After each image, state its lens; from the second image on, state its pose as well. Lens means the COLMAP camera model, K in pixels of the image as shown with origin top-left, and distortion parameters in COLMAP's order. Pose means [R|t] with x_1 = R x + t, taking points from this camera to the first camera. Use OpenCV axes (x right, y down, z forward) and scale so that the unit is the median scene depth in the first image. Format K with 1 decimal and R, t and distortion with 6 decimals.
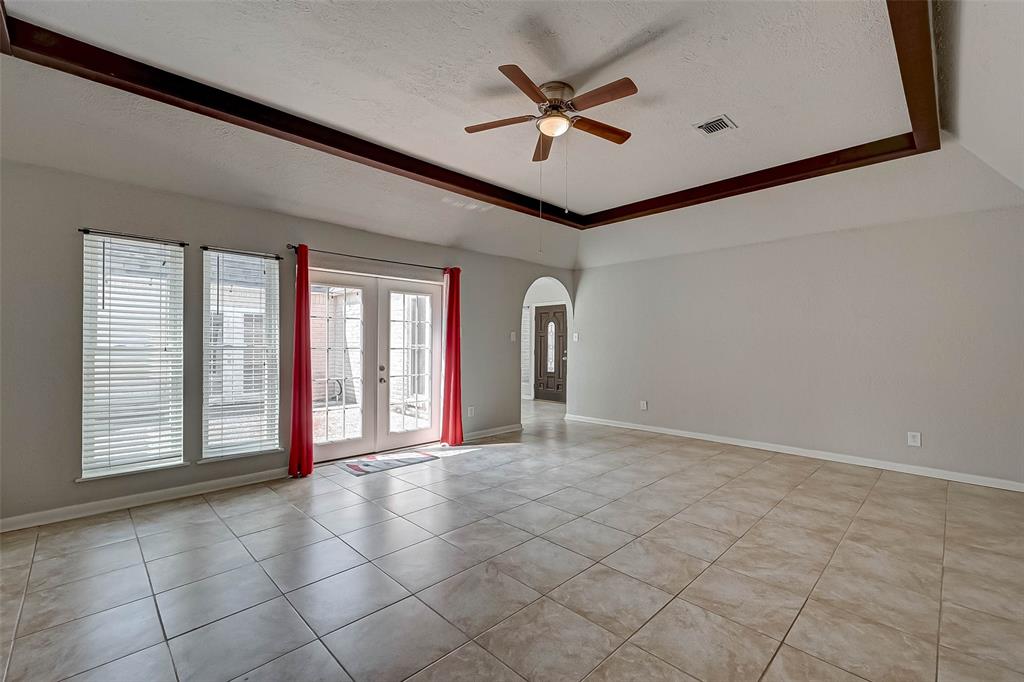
lens RADIAL K [[430.9, 0, 520.0], [0, 430.9, 337.3], [0, 0, 1]] dist [-0.003516, 0.001857]
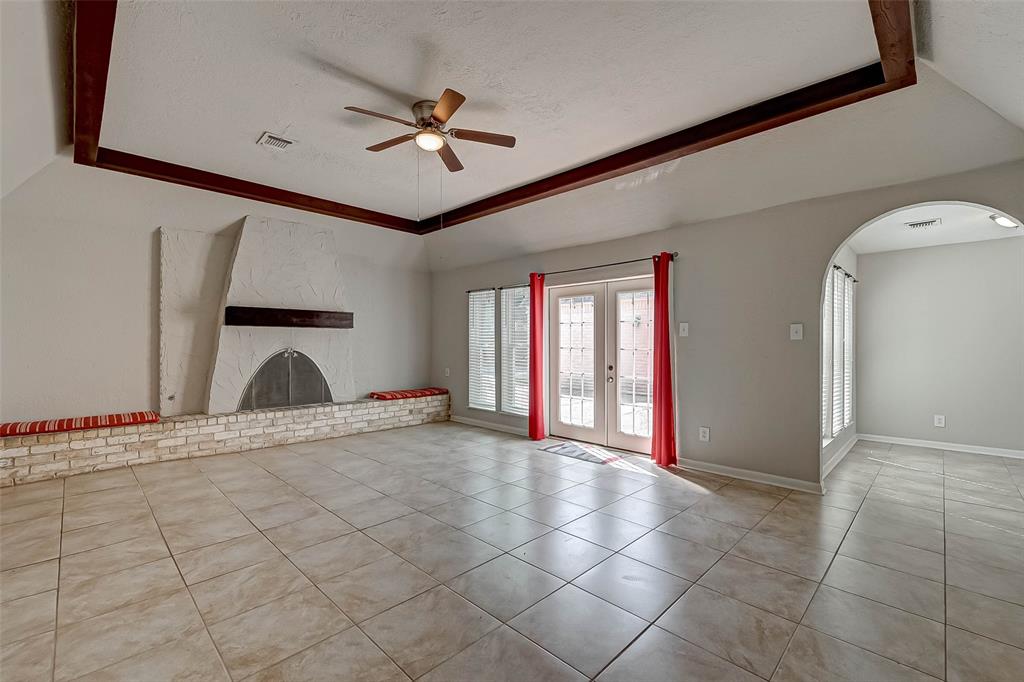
lens RADIAL K [[430.9, 0, 512.1], [0, 430.9, 340.6], [0, 0, 1]] dist [-0.003516, 0.001857]
pose [[0.019283, -0.009490, -0.999769, 1.023327], [0.012439, 0.999880, -0.009251, 0.018204], [0.999737, -0.012258, 0.019399, 1.049150]]
